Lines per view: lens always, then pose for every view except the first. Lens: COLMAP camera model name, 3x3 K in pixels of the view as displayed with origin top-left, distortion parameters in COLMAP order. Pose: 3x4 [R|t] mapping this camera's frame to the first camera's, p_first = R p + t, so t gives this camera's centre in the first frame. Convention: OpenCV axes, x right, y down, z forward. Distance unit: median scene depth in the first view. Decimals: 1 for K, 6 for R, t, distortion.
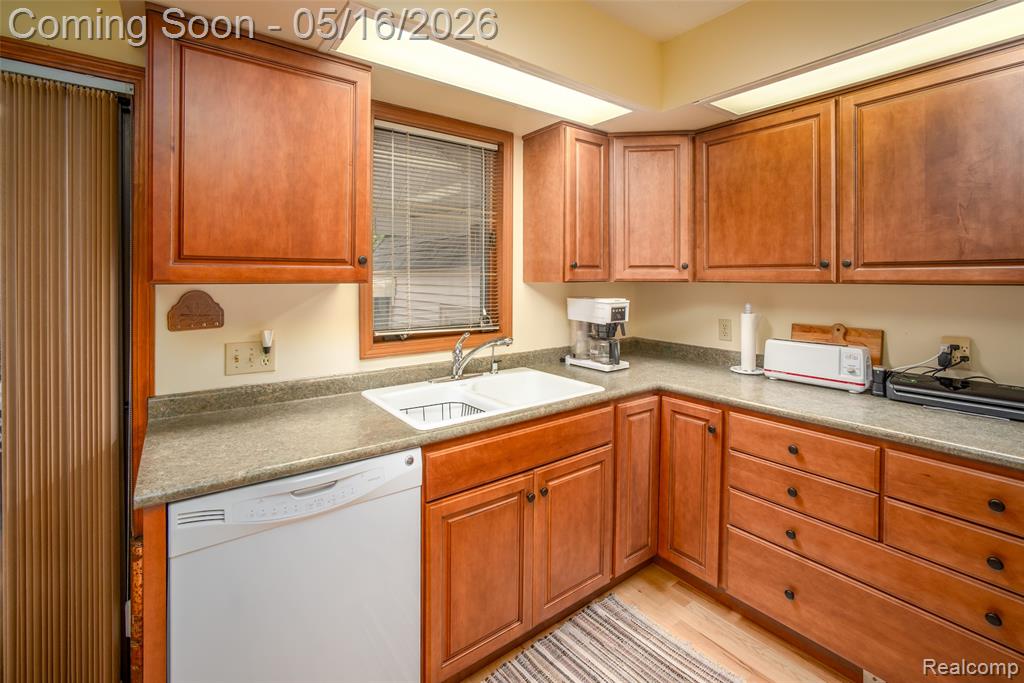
lens RADIAL K [[457.0, 0, 513.7], [0, 457.0, 278.4], [0, 0, 1]] dist [-0.026325, 0.006563]
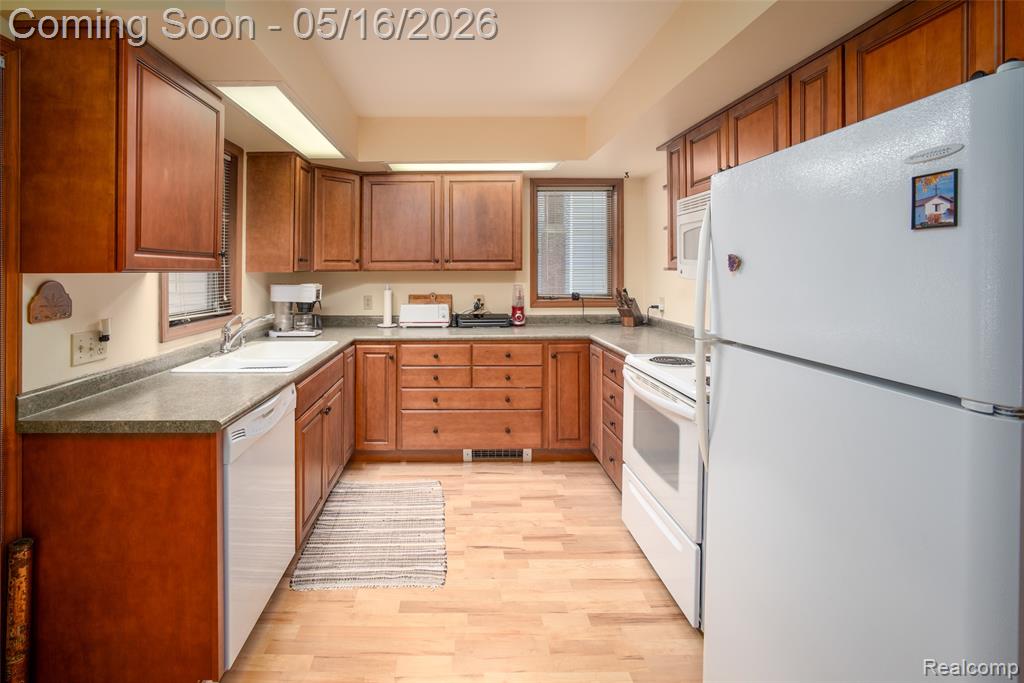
lens RADIAL K [[457.1, 0, 471.1], [0, 457.1, 267.5], [0, 0, 1]] dist [-0.025291, 0.000044]
pose [[0.584033, -0.000758, 0.811729, -0.776508], [0.007676, 0.999960, -0.004589, 0.007270], [-0.811693, 0.008911, 0.584016, -0.241084]]
